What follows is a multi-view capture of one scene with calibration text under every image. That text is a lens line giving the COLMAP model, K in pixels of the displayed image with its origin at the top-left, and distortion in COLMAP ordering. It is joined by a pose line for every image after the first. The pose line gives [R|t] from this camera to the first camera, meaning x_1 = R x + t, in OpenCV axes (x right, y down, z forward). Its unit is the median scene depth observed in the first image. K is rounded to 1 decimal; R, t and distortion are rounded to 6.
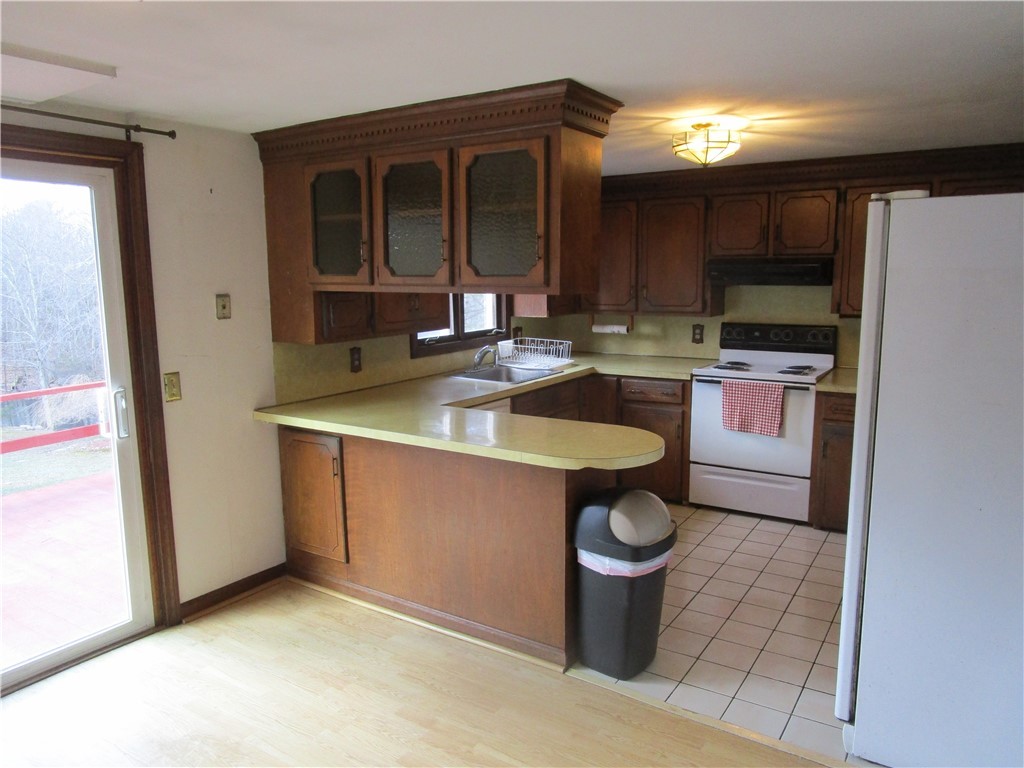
lens RADIAL K [[734.2, 0, 514.5], [0, 734.2, 384.2], [0, 0, 1]] dist [-0.005023, -0.008164]
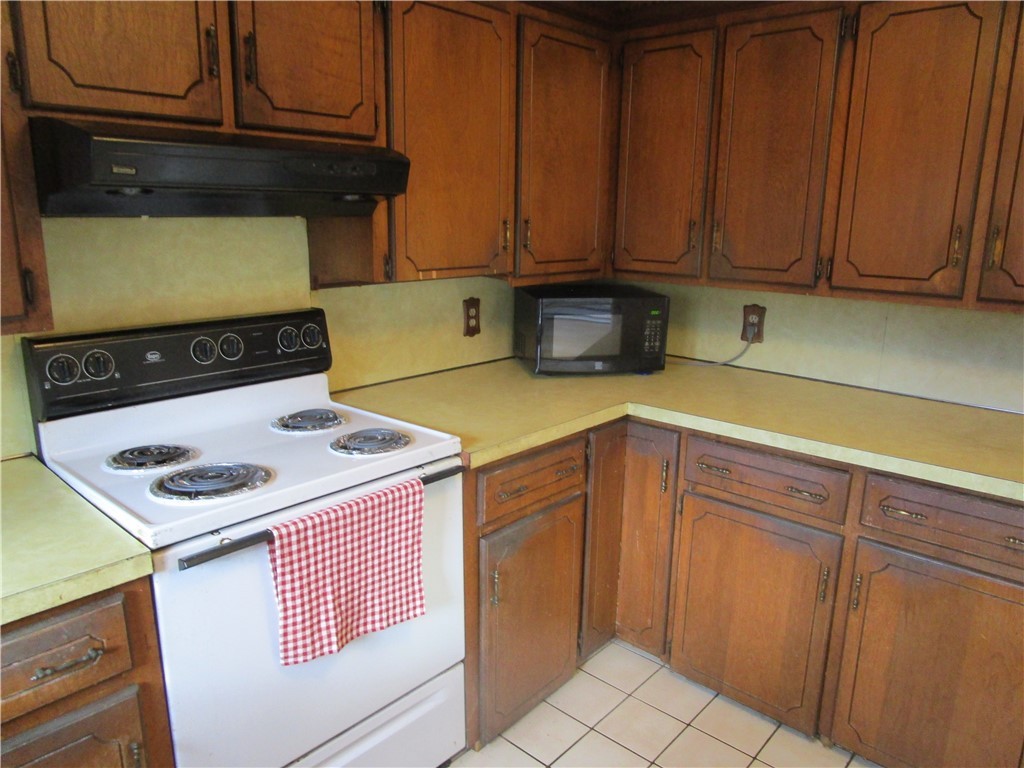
lens RADIAL K [[734.2, 0, 508.4], [0, 734.2, 382.9], [0, 0, 1]] dist [-0.005023, -0.008164]
pose [[0.170975, -0.214501, 0.961643, 0.018973], [0.138536, 0.971552, 0.192080, -0.104819], [-0.975487, 0.100381, 0.195828, 0.800409]]
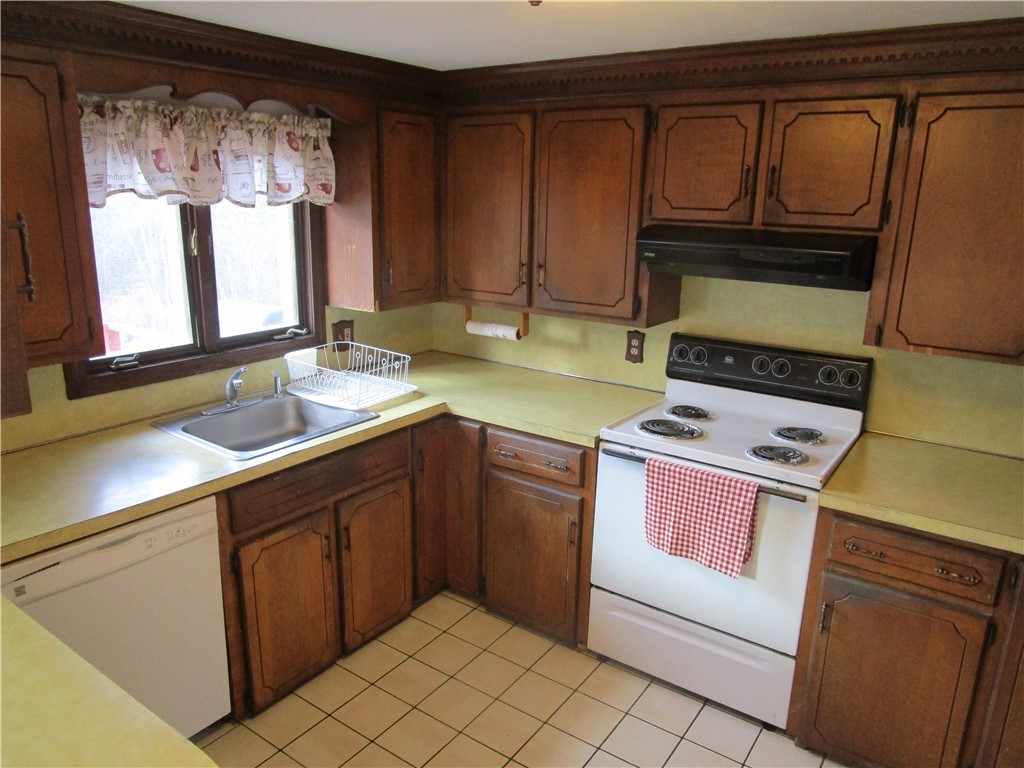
lens RADIAL K [[734.2, 0, 508.3], [0, 734.2, 385.9], [0, 0, 1]] dist [-0.005023, -0.008164]
pose [[0.998295, 0.043185, -0.039268, 0.191008], [-0.038908, 0.993834, 0.103824, -0.105542], [0.043510, -0.102120, 0.993820, 0.444039]]
